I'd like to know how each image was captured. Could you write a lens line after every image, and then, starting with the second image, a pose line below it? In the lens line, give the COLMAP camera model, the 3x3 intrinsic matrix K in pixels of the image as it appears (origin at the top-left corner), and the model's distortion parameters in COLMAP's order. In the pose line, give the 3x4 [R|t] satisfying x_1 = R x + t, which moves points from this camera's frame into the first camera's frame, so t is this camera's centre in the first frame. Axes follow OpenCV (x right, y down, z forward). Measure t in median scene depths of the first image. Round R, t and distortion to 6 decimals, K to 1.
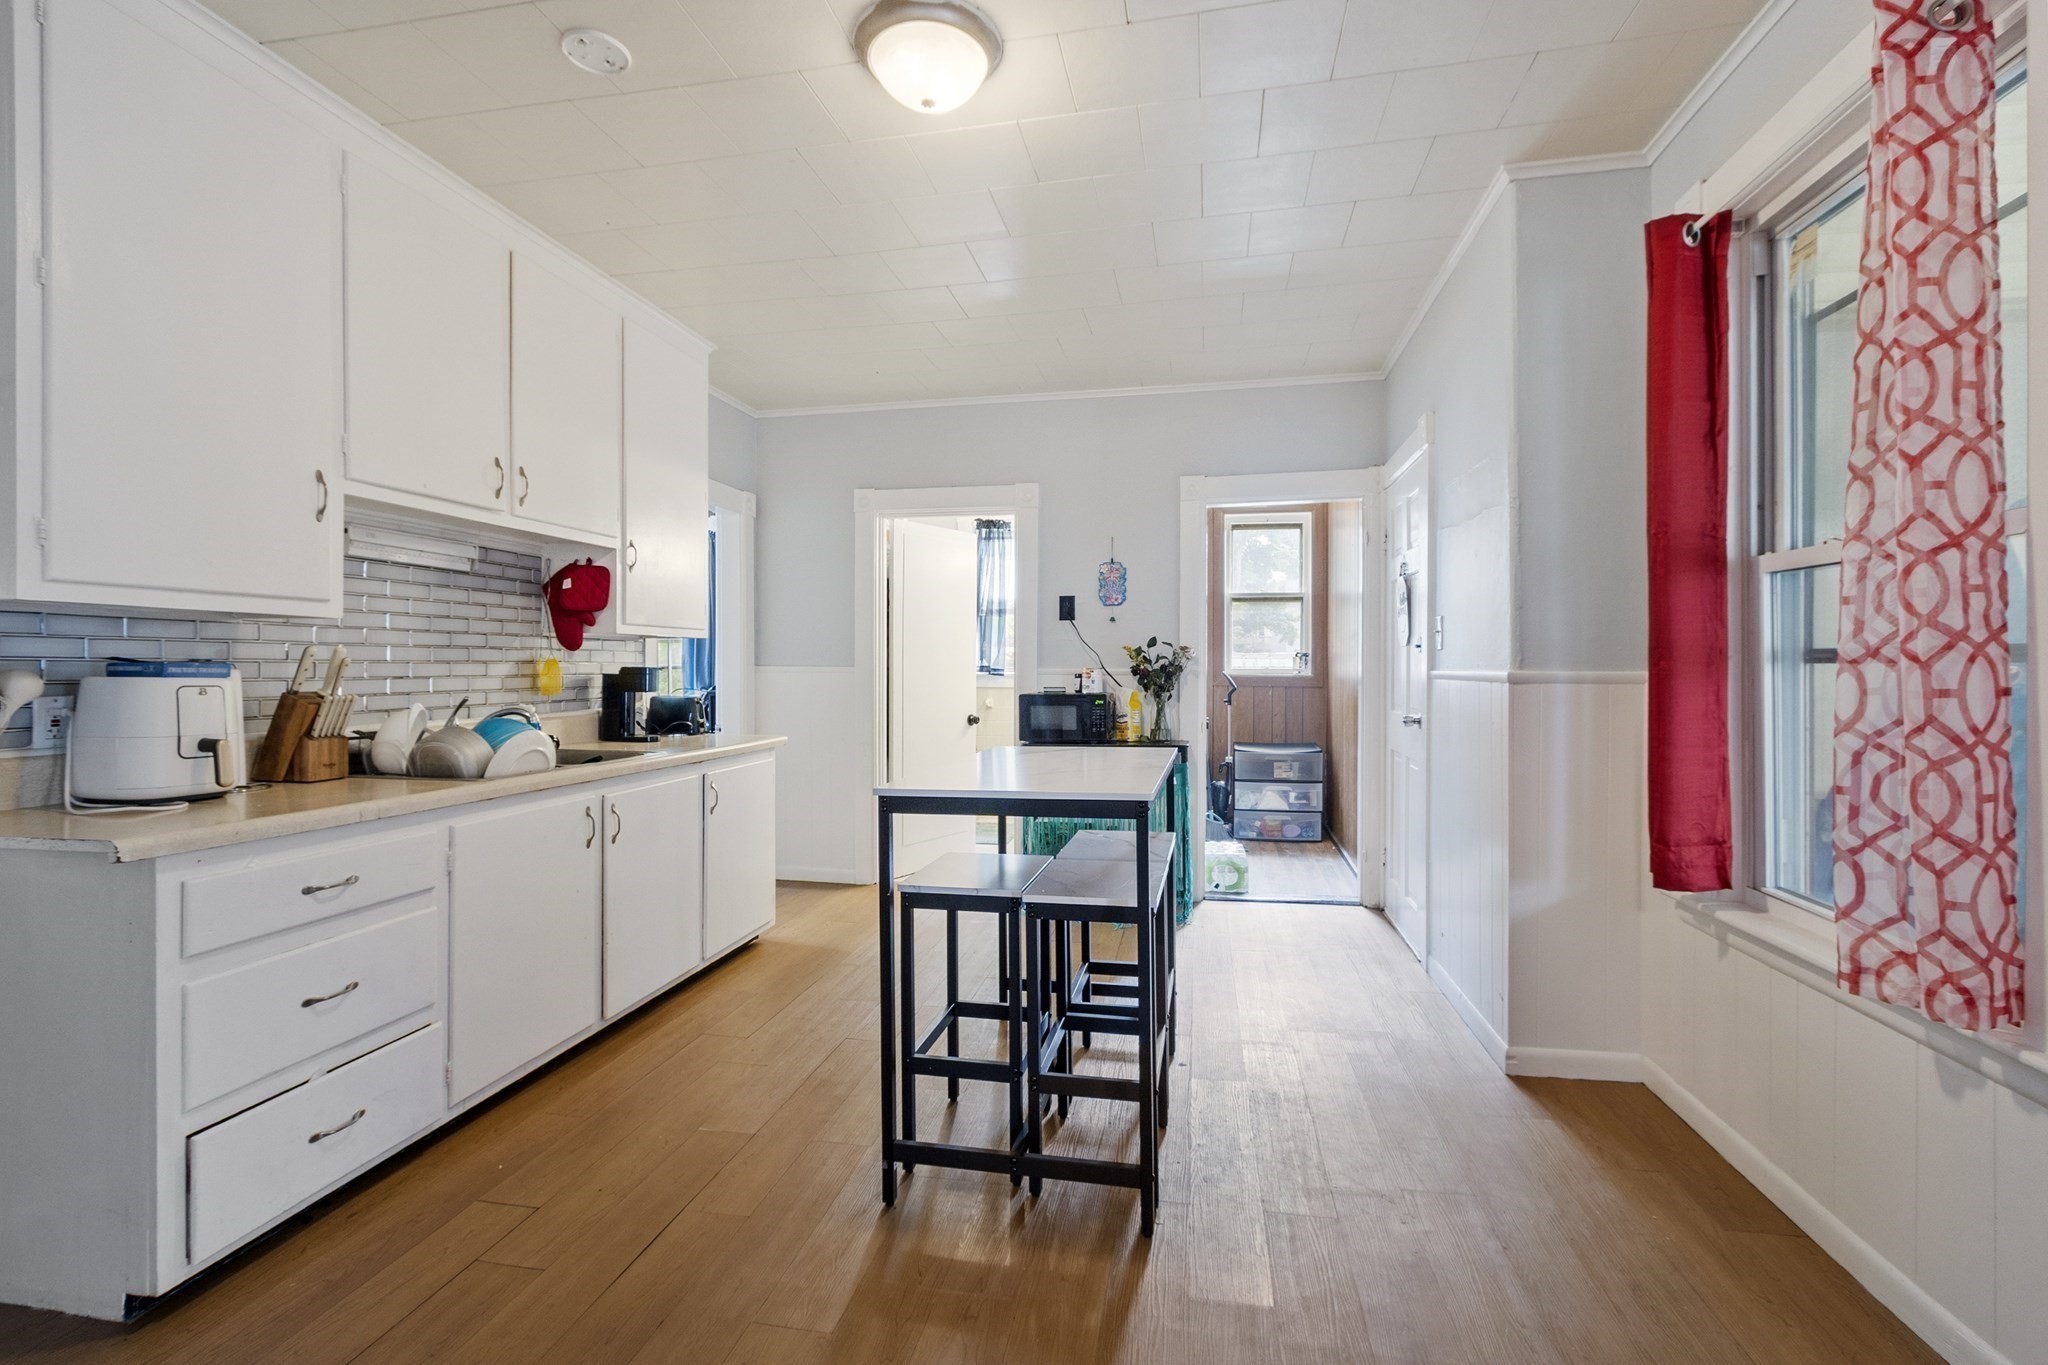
lens RADIAL K [[898.3, 0, 1042.2], [0, 898.3, 679.1], [0, 0, 1]] dist [-0.002145, -0.001545]
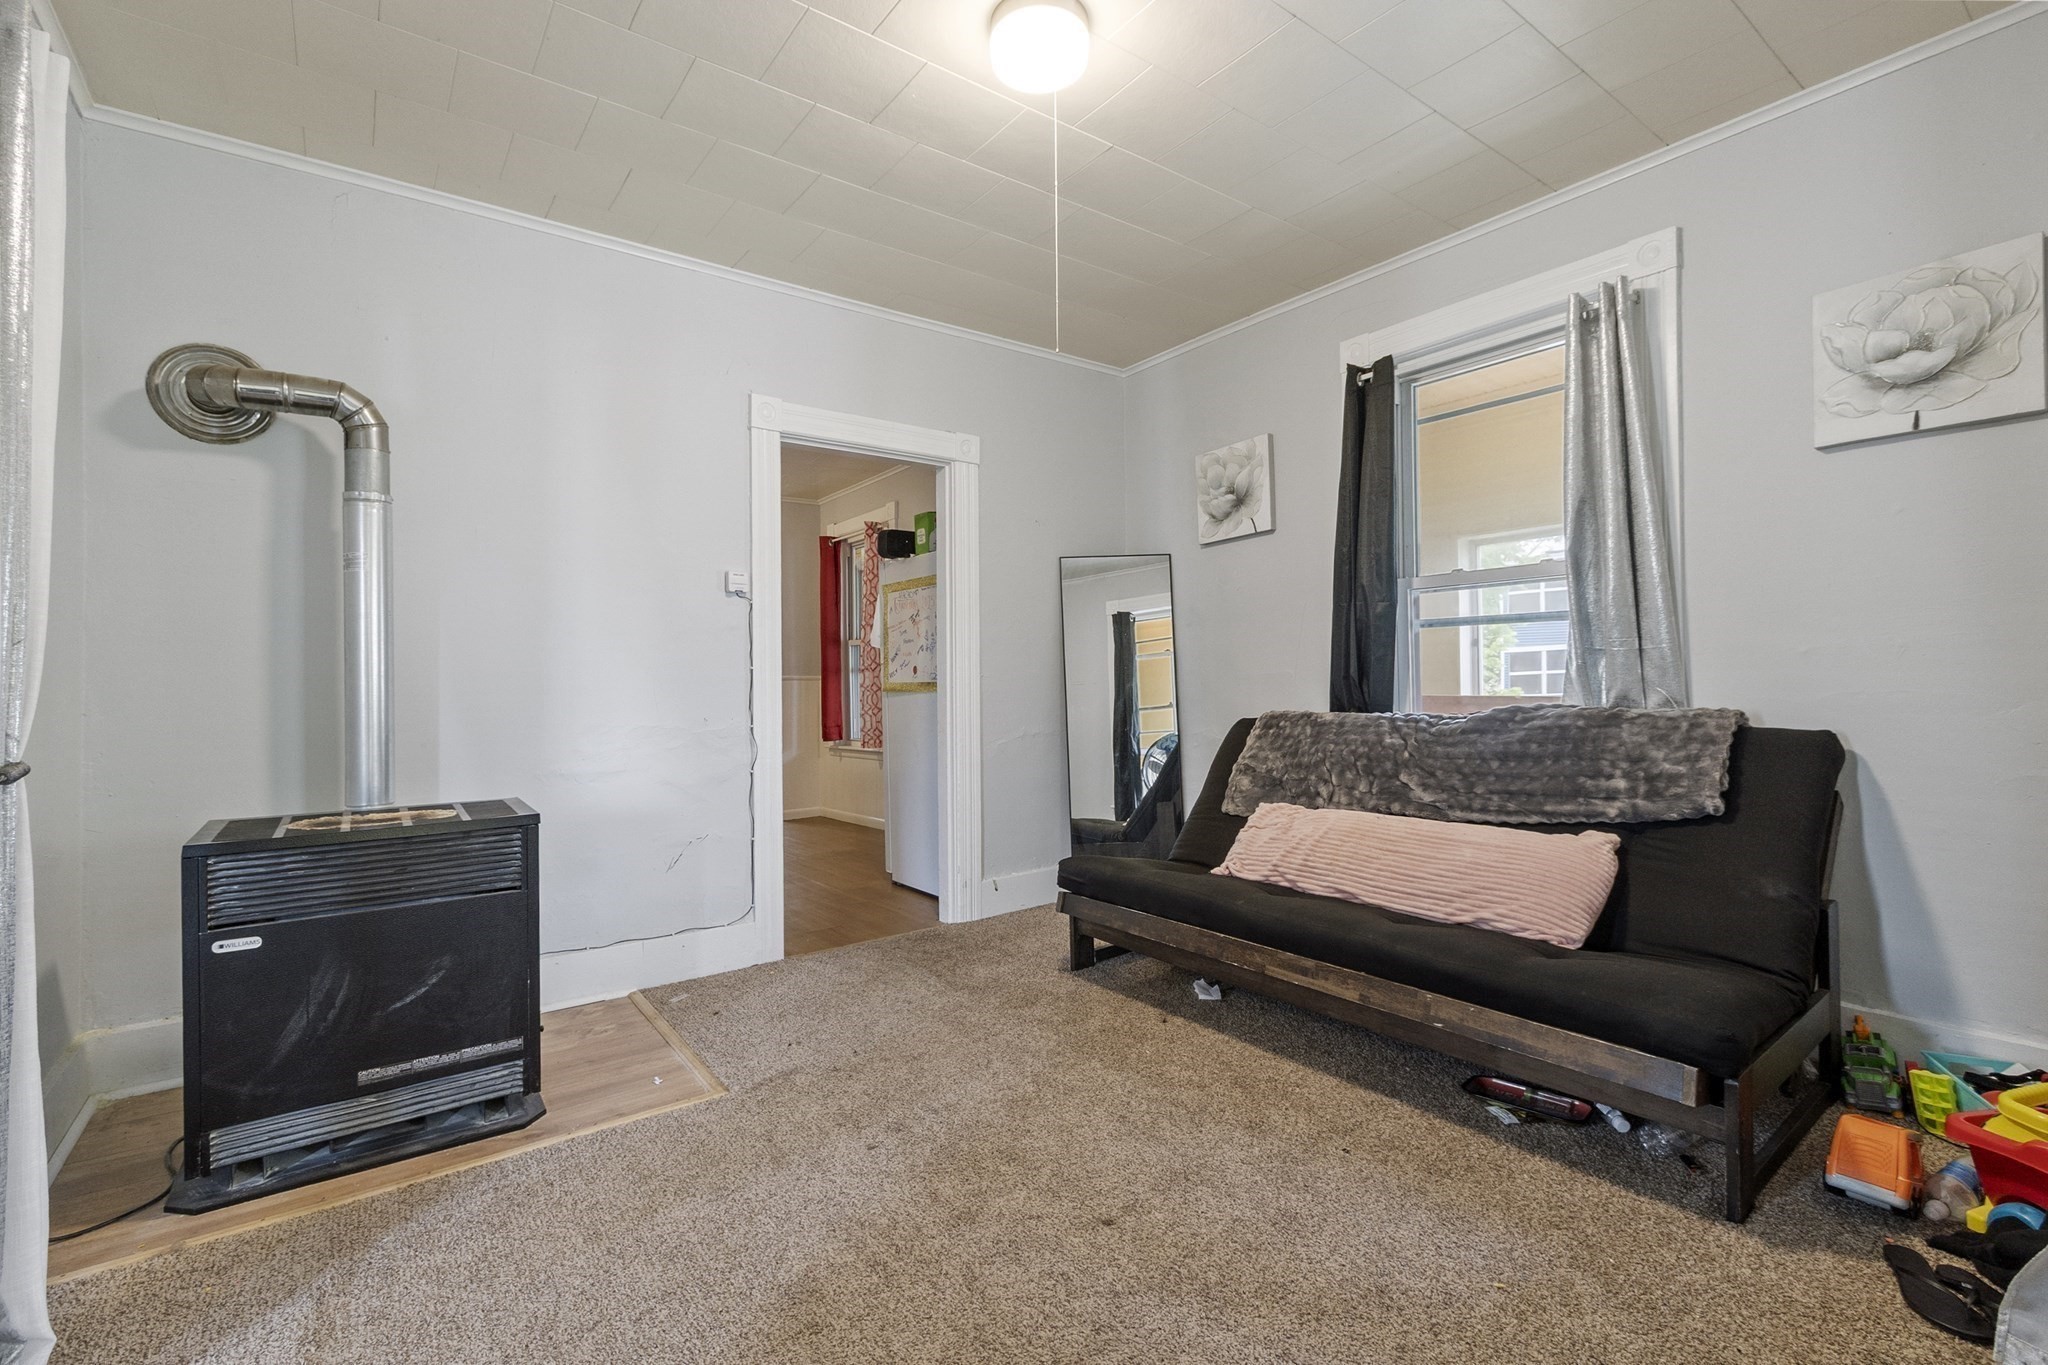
lens RADIAL K [[898.3, 0, 1022.5], [0, 898.3, 677.7], [0, 0, 1]] dist [-0.002145, -0.001545]
pose [[0.665848, 0.007300, 0.746052, -1.268999], [0.010301, 0.999767, -0.018976, 0.069441], [-0.746017, 0.020320, 0.665617, -1.713420]]
